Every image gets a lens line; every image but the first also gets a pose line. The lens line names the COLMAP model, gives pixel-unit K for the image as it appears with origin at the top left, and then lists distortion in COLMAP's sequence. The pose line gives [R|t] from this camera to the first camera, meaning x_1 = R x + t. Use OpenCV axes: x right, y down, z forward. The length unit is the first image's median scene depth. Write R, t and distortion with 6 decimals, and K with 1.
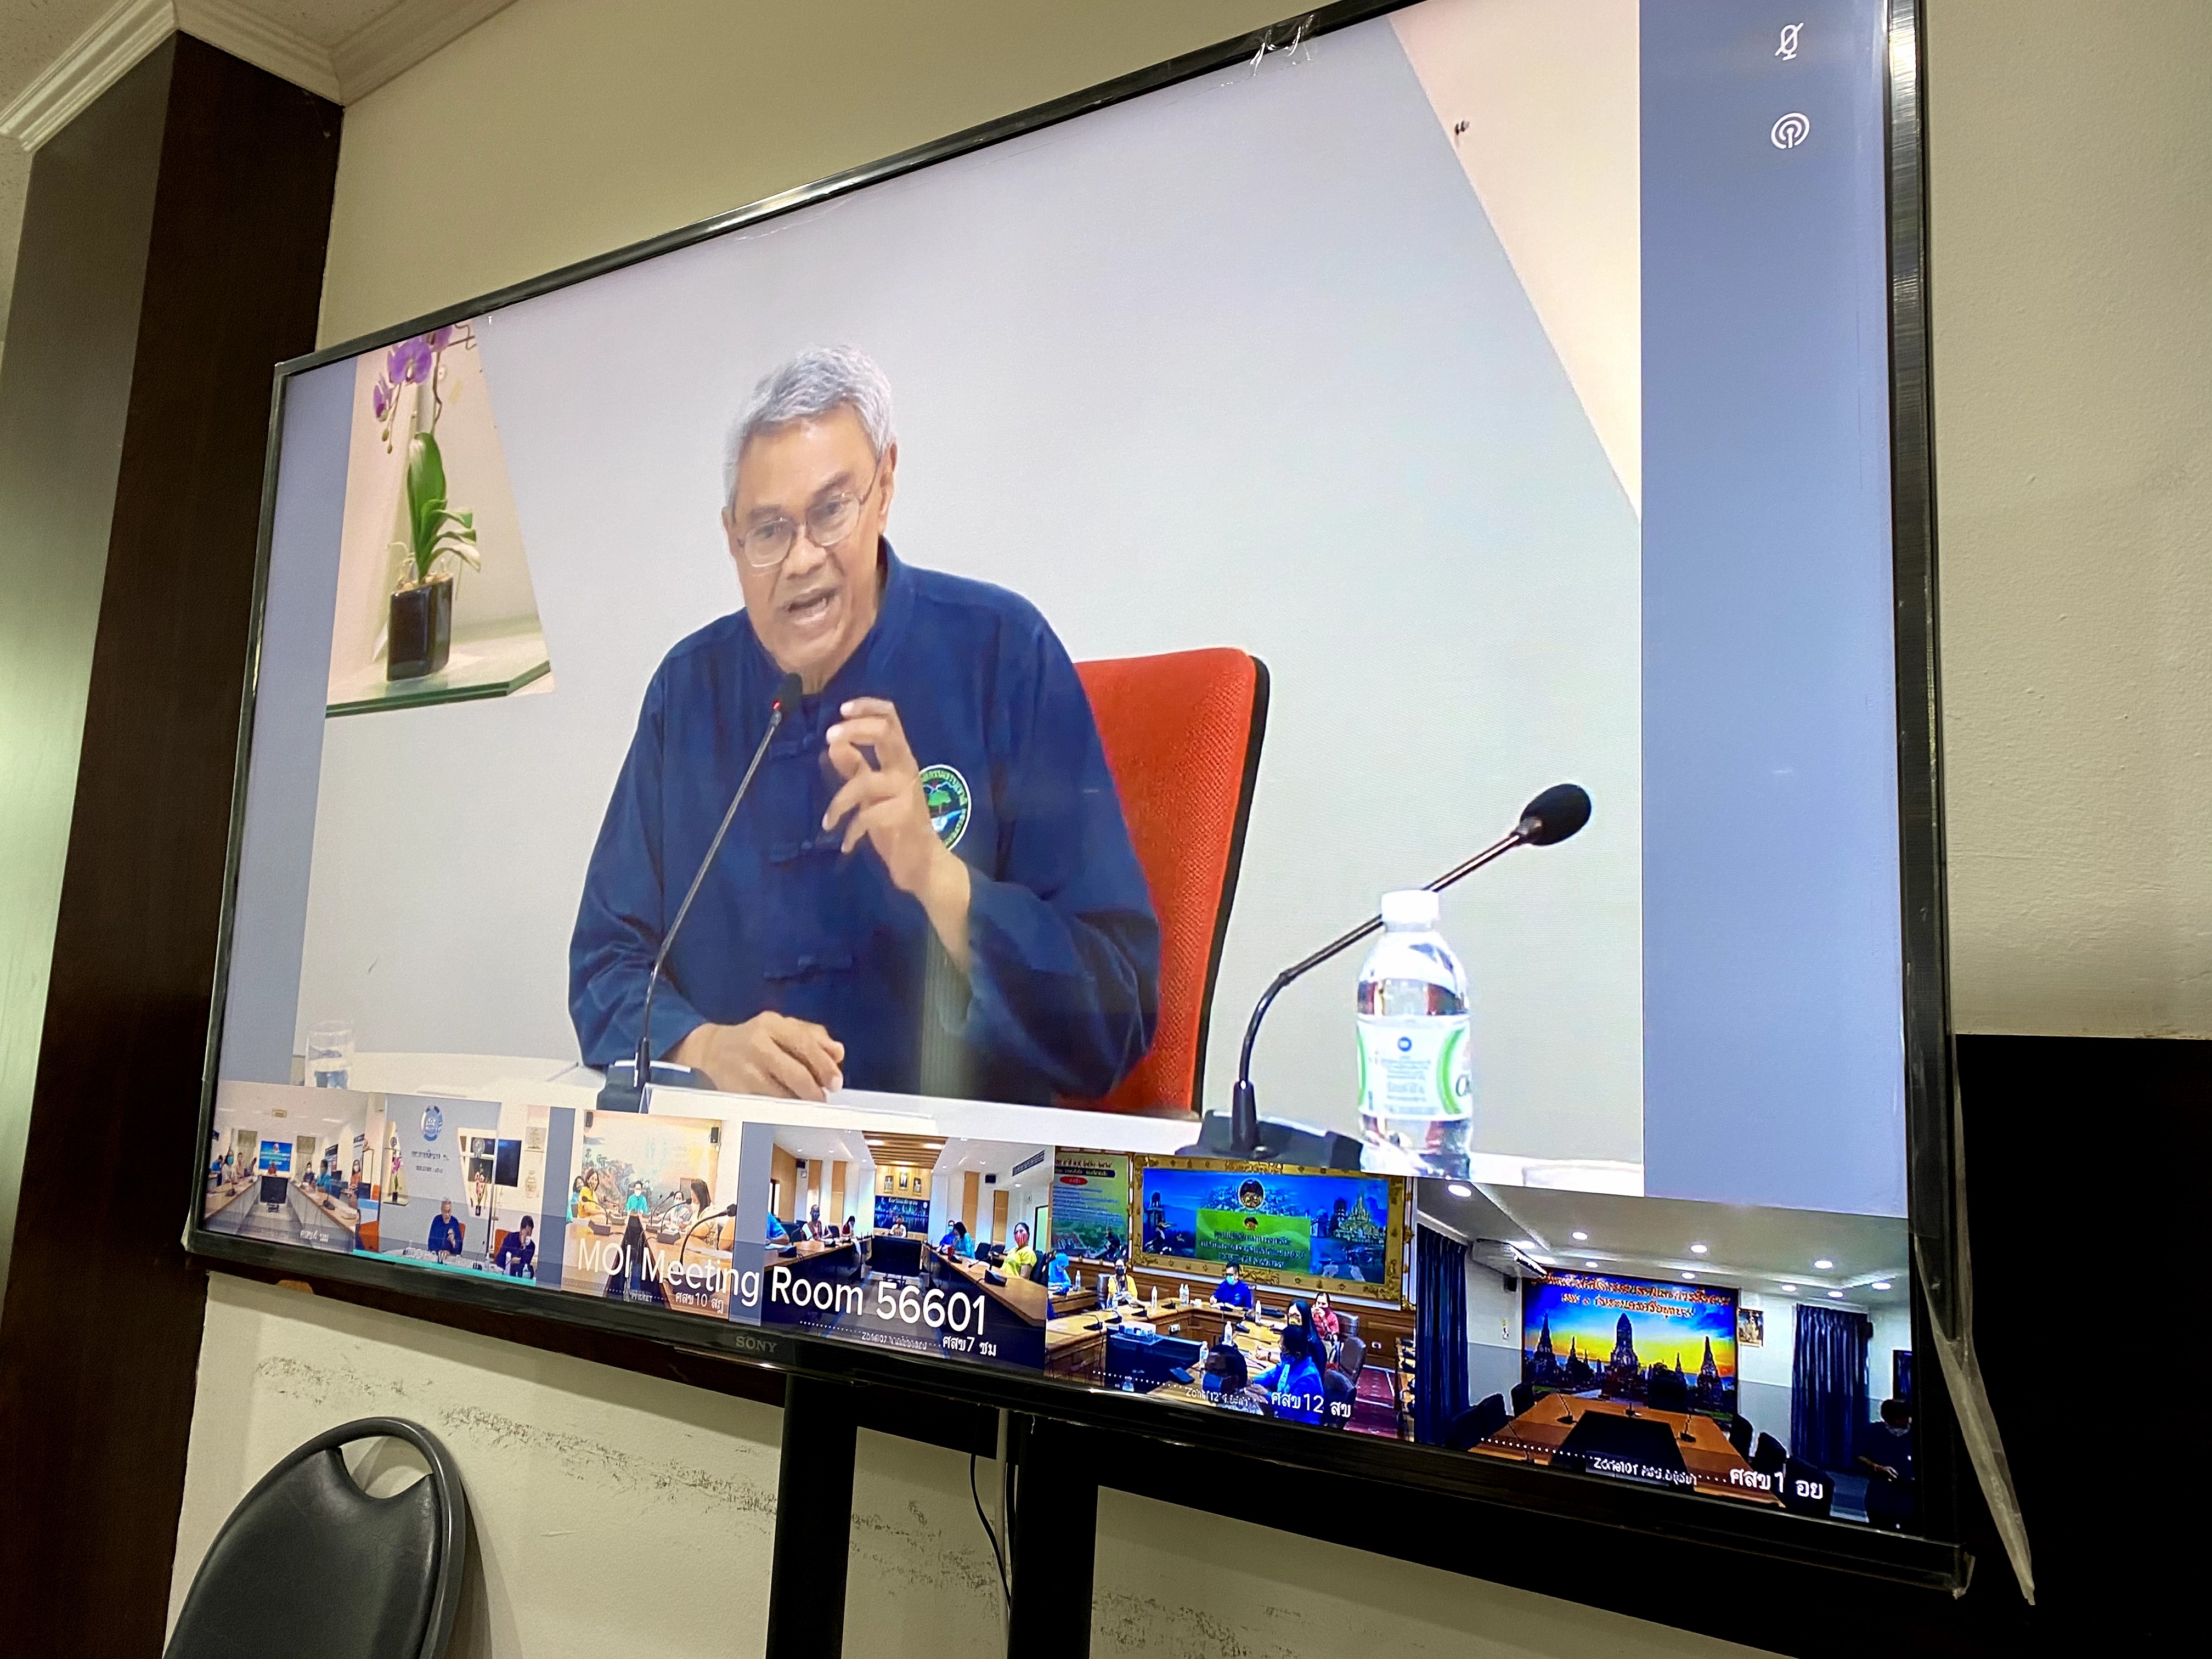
lens RADIAL K [[1670.4, 0, 1106.0], [0, 1670.4, 829.5], [0, 0, 1]] dist [0.002422, 0.002065]
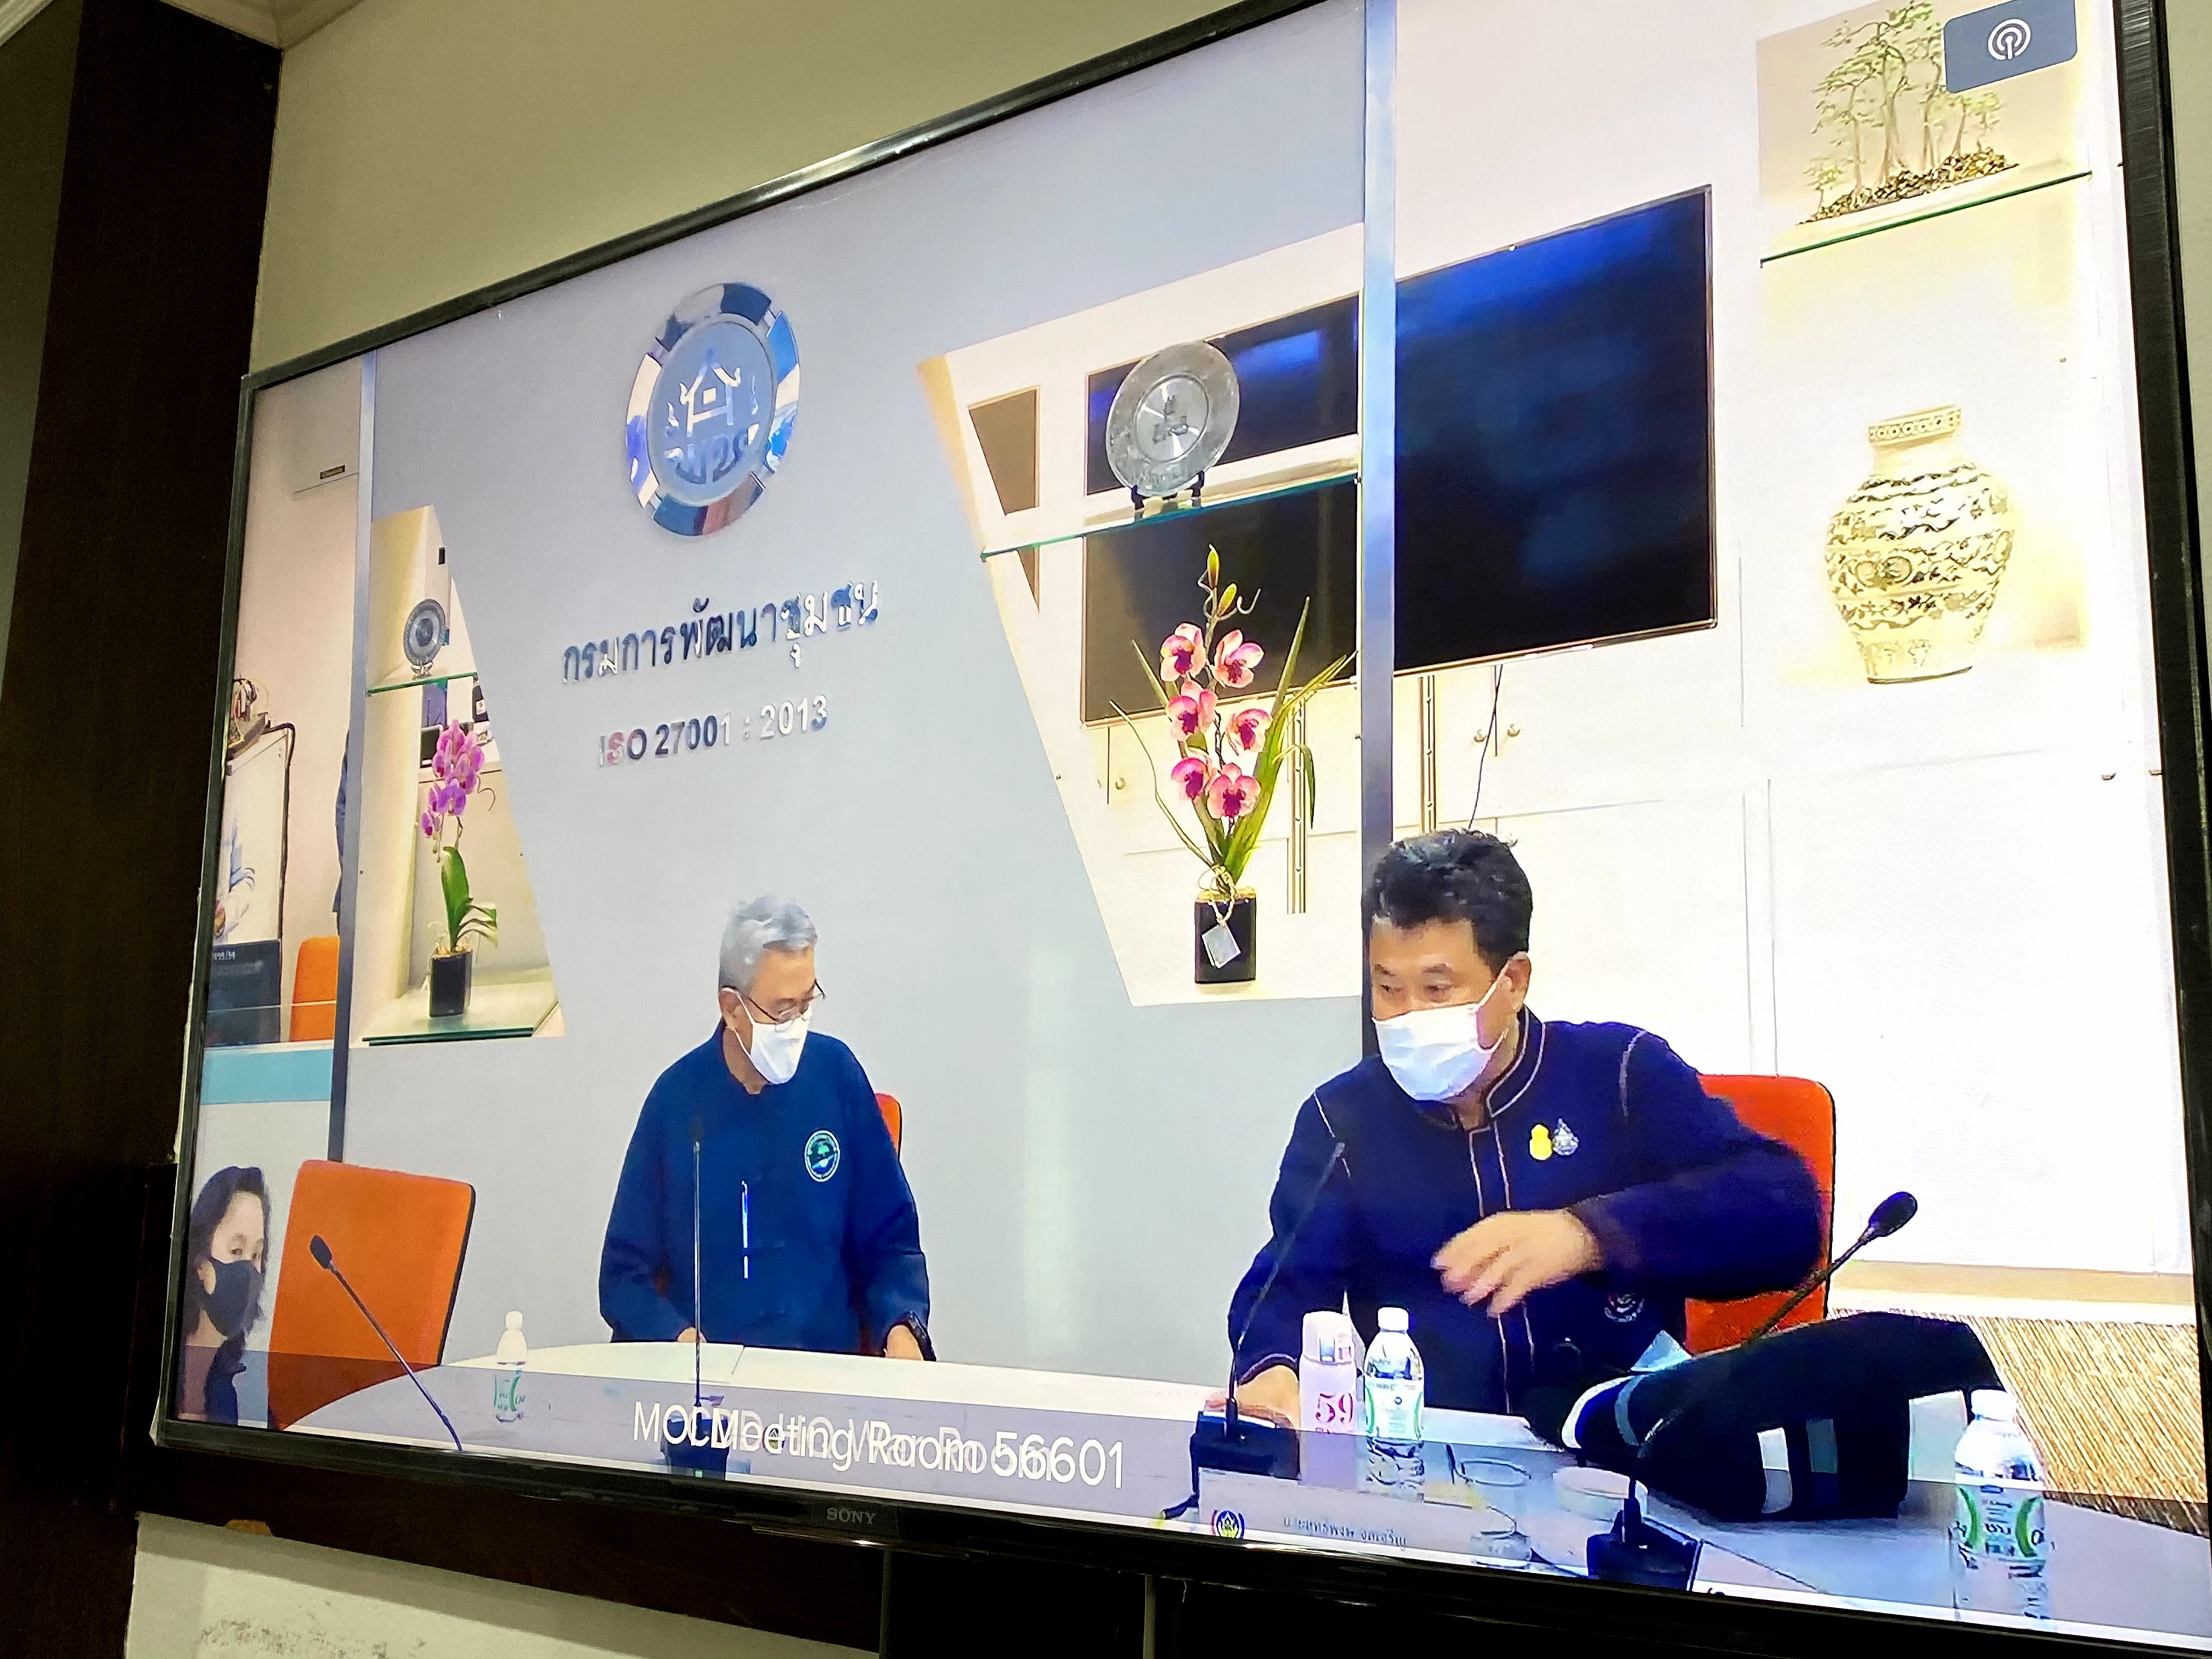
lens RADIAL K [[2246.9, 0, 1106.0], [0, 2246.9, 829.5], [0, 0, 1]] dist [0.012501, 0.008630]
pose [[0.997012, -0.033098, -0.069798, 0.007174], [0.029723, 0.998364, -0.048840, 0.022801], [0.071301, 0.046620, 0.996365, -0.120236]]
